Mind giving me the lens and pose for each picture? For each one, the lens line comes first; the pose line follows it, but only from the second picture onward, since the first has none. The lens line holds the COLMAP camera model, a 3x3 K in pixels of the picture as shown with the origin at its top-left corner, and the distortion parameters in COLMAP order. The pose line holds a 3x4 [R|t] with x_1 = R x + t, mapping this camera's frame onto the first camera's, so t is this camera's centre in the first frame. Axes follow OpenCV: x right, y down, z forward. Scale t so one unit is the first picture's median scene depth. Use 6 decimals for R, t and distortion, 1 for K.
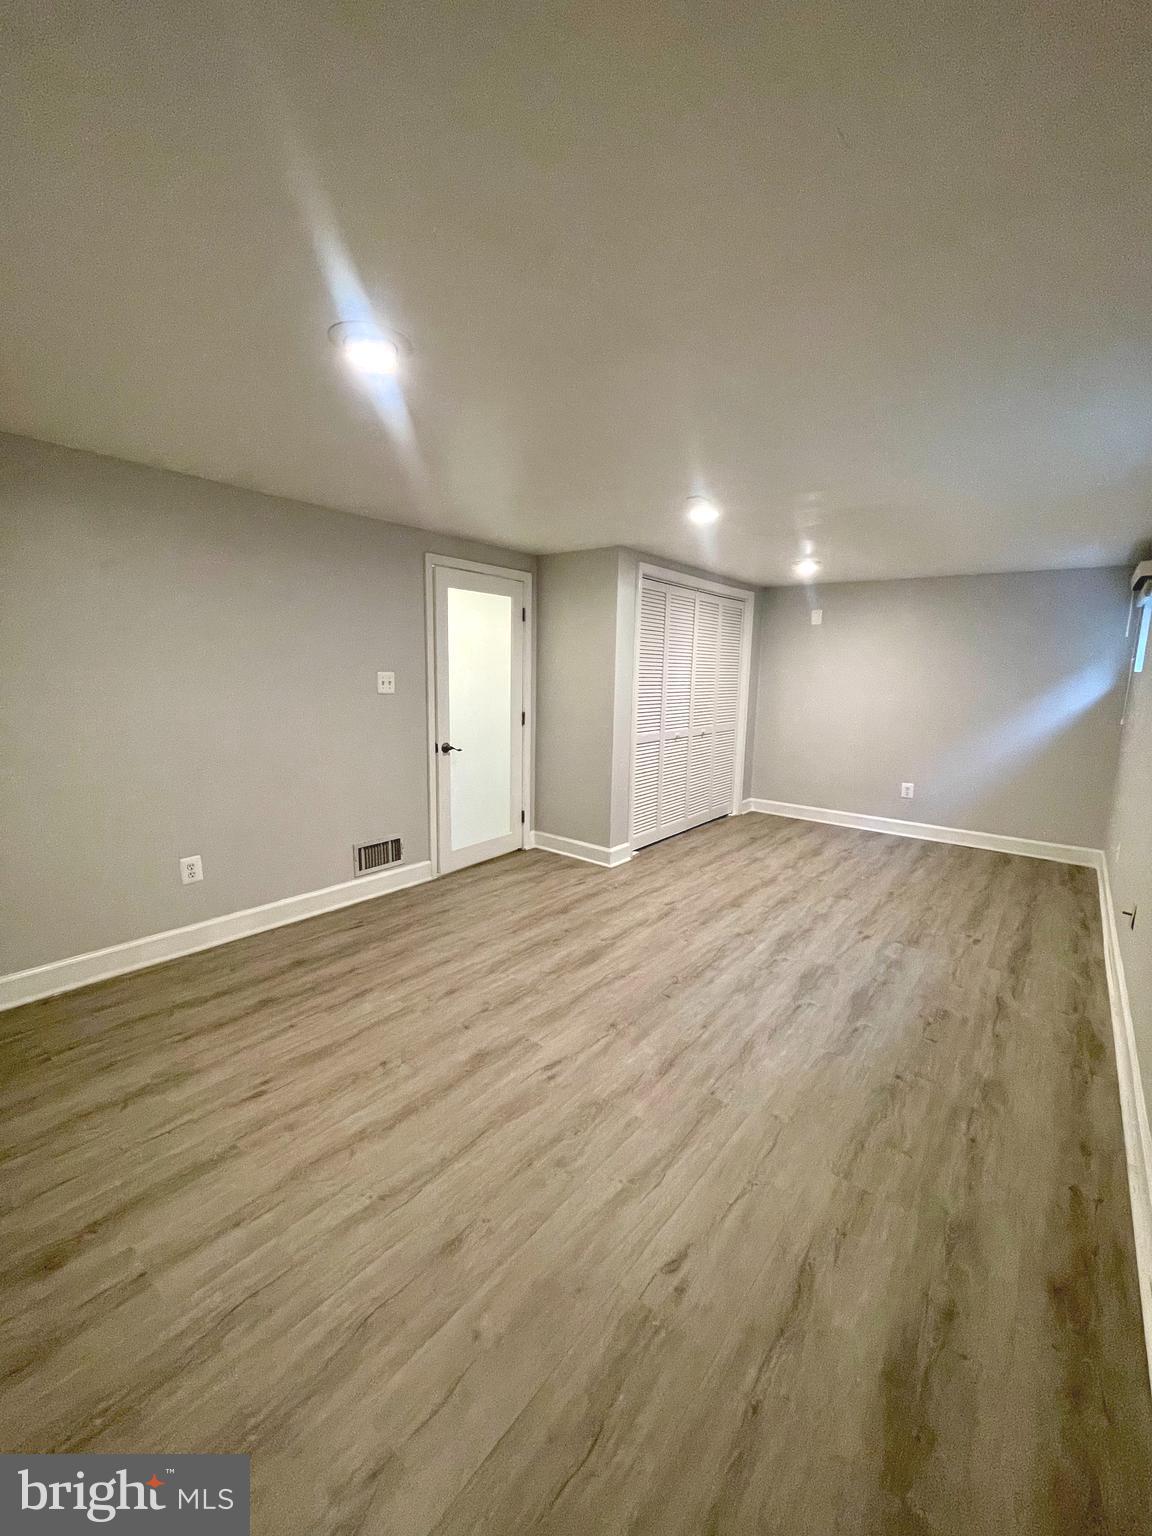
lens RADIAL K [[619.7, 0, 572.9], [0, 619.7, 767.1], [0, 0, 1]] dist [-0.004406, 0.001432]
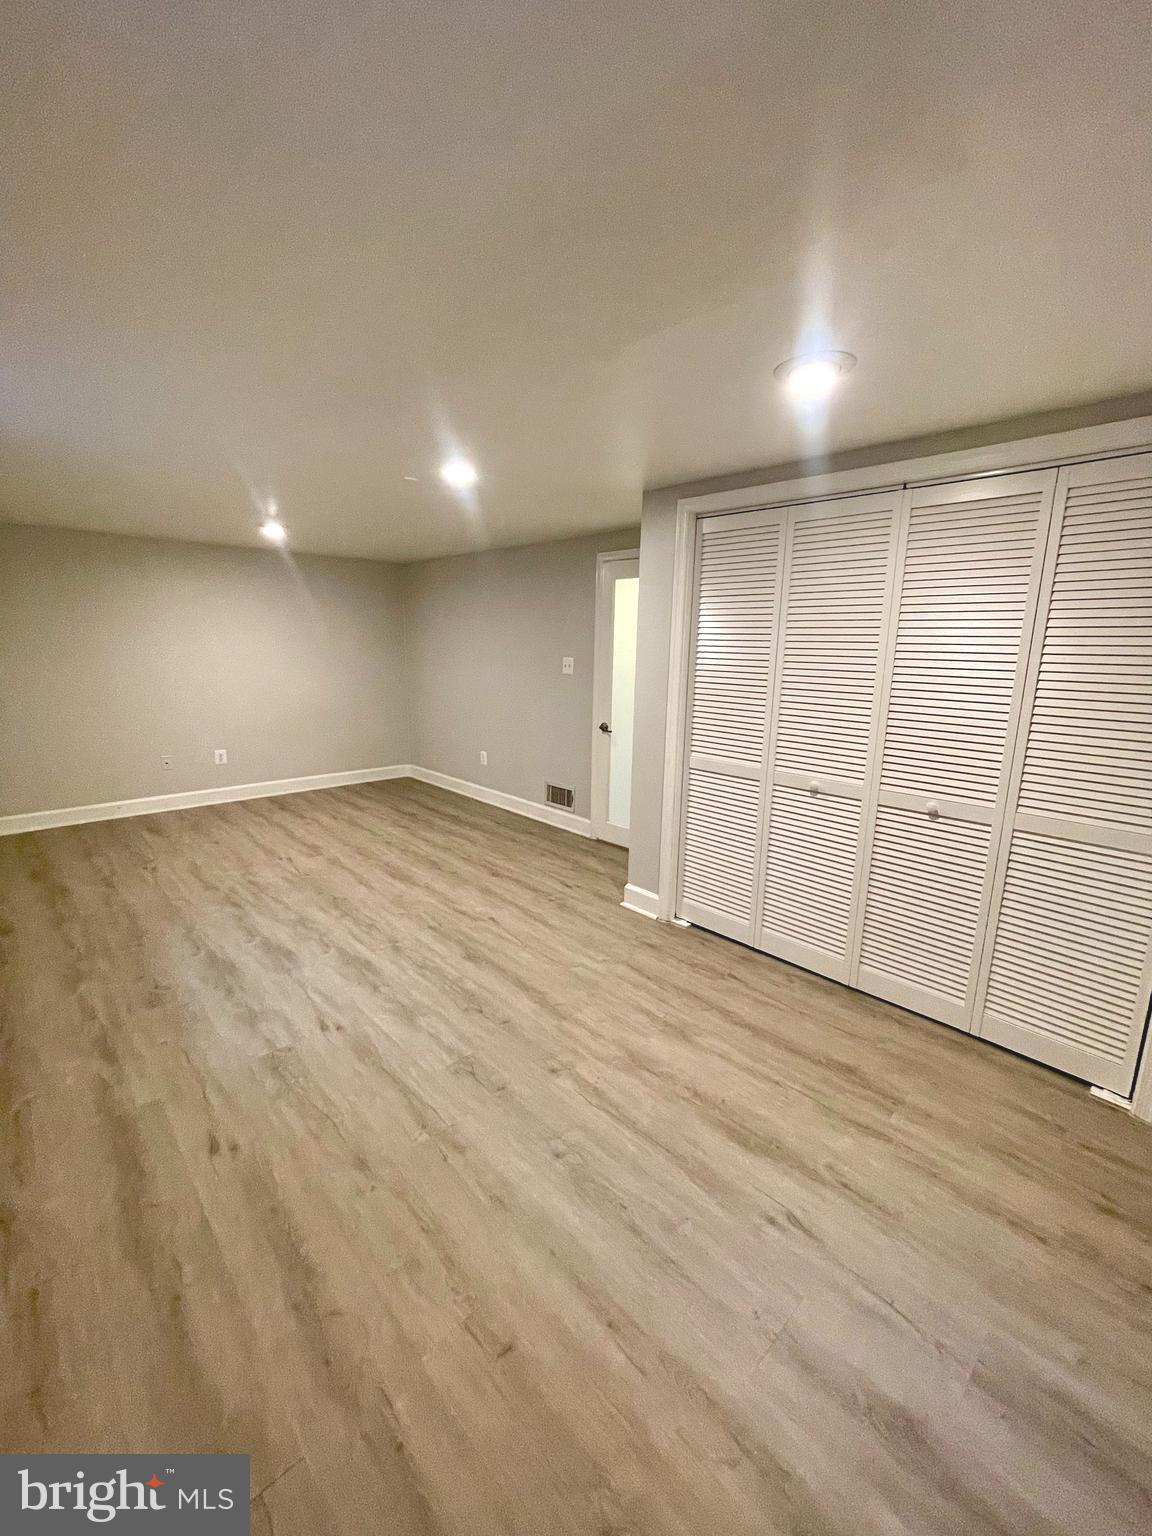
lens RADIAL K [[619.7, 0, 577.5], [0, 619.7, 775.3], [0, 0, 1]] dist [-0.004406, 0.001432]
pose [[-0.131626, 0.187988, -0.973311, 1.045654], [-0.172037, 0.962623, 0.209189, -0.201290], [0.976257, 0.194980, -0.094366, 1.257971]]
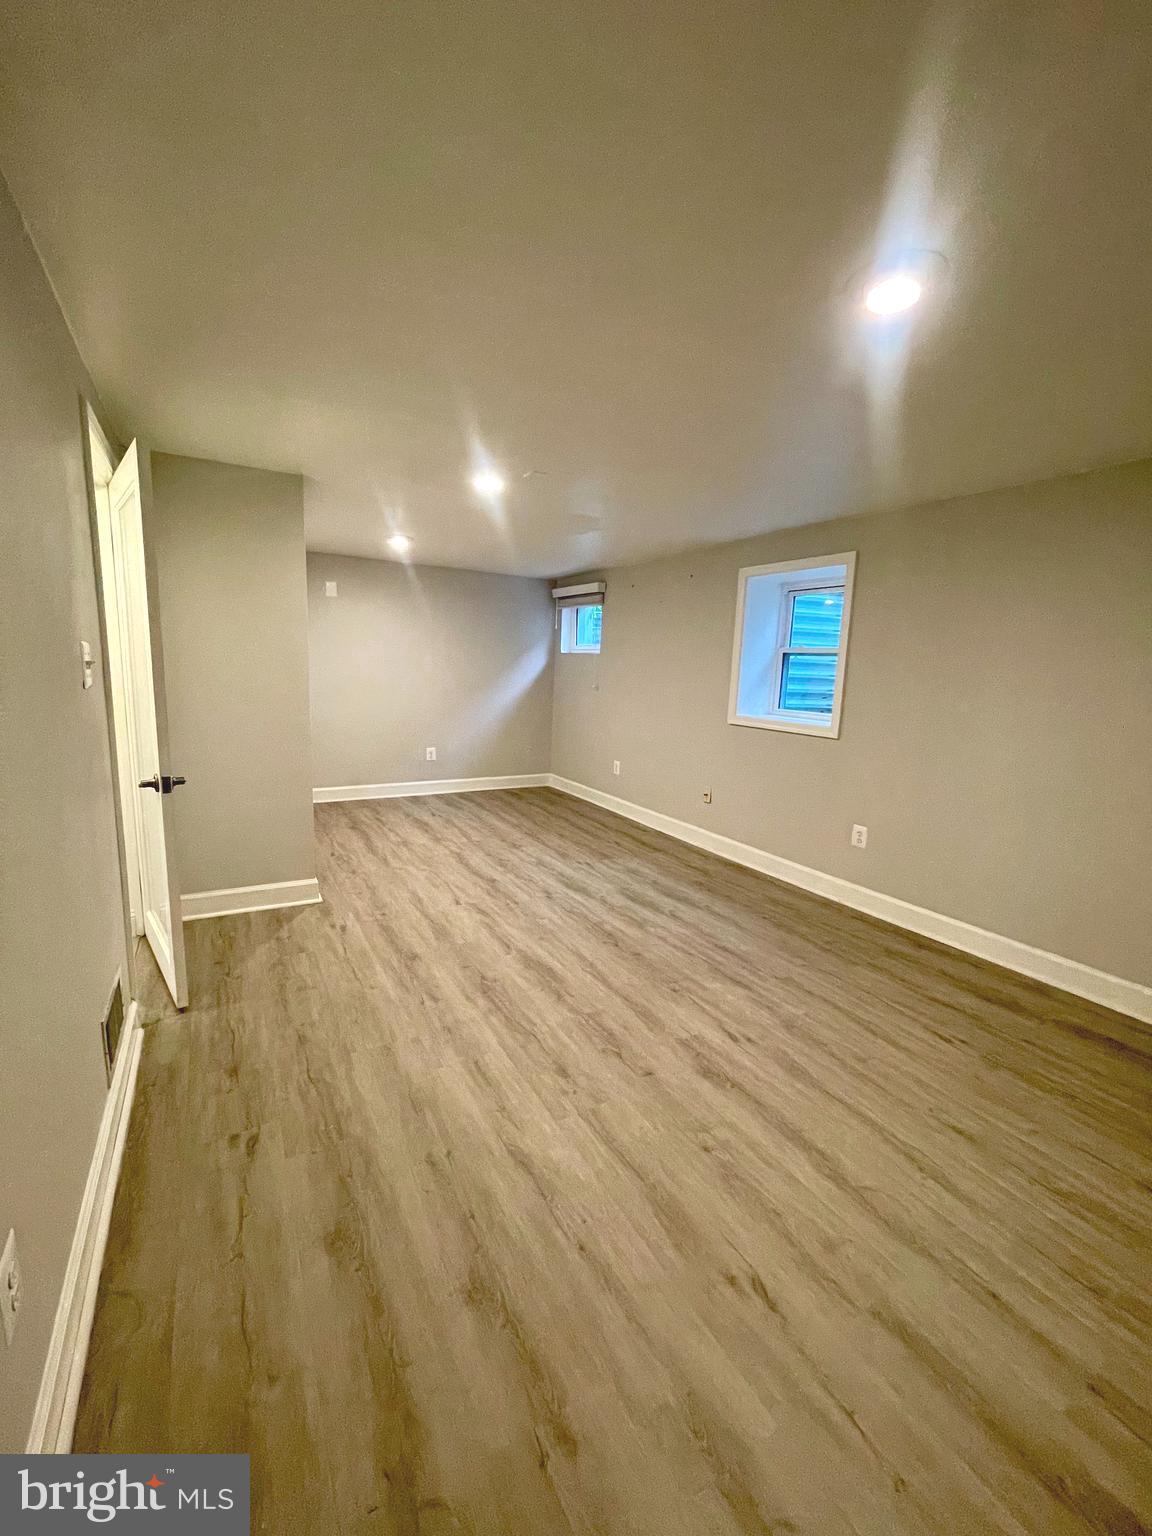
lens RADIAL K [[619.7, 0, 574.5], [0, 619.7, 762.3], [0, 0, 1]] dist [-0.004406, 0.001432]
pose [[0.366948, -0.154911, 0.917253, -0.643583], [0.116529, 0.985925, 0.119891, -0.082575], [-0.922914, 0.062893, 0.379834, 0.515317]]
